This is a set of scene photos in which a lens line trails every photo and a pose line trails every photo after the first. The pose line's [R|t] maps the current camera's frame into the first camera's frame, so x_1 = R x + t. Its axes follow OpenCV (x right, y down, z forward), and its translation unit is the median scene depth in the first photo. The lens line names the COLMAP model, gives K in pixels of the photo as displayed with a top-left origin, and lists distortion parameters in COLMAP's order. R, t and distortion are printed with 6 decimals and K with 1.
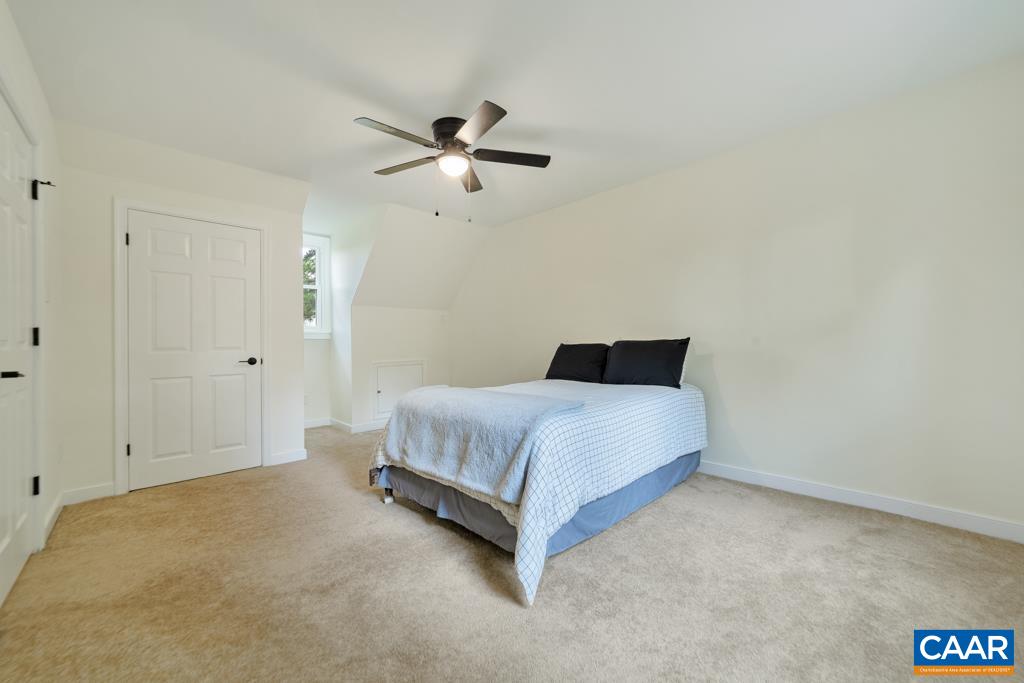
lens RADIAL K [[393.7, 0, 512.4], [0, 393.7, 337.5], [0, 0, 1]] dist [-0.018620, -0.000209]
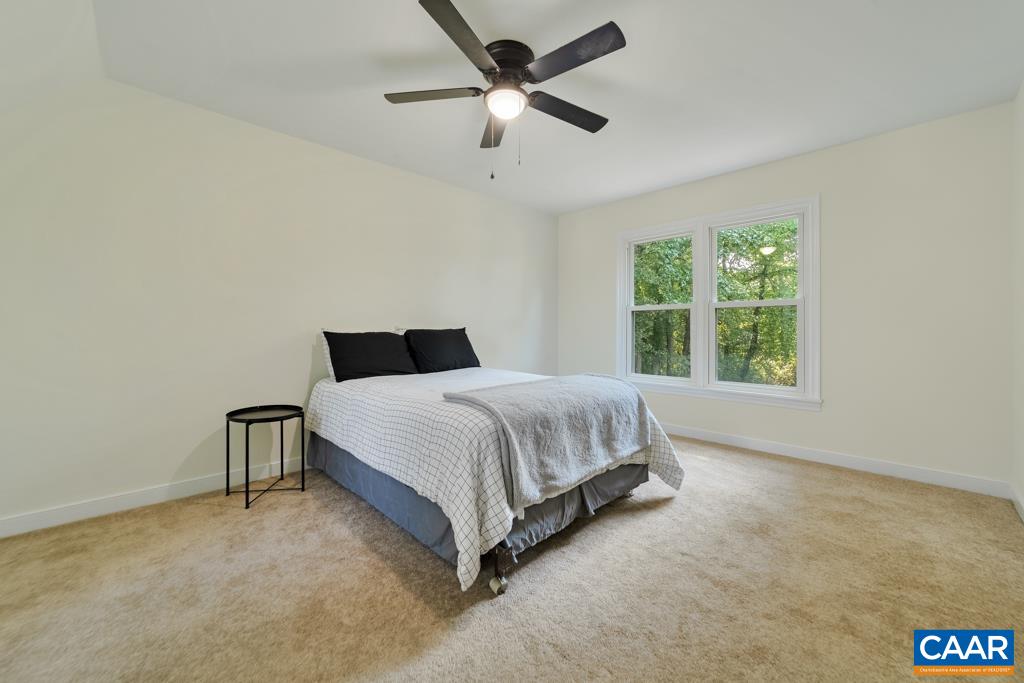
lens RADIAL K [[393.7, 0, 515.1], [0, 393.7, 337.2], [0, 0, 1]] dist [-0.018620, -0.000209]
pose [[-0.001593, -0.002827, 0.999995, -1.072602], [-0.017129, 0.999849, 0.002799, 0.031308], [-0.999852, -0.017125, -0.001641, 1.140844]]
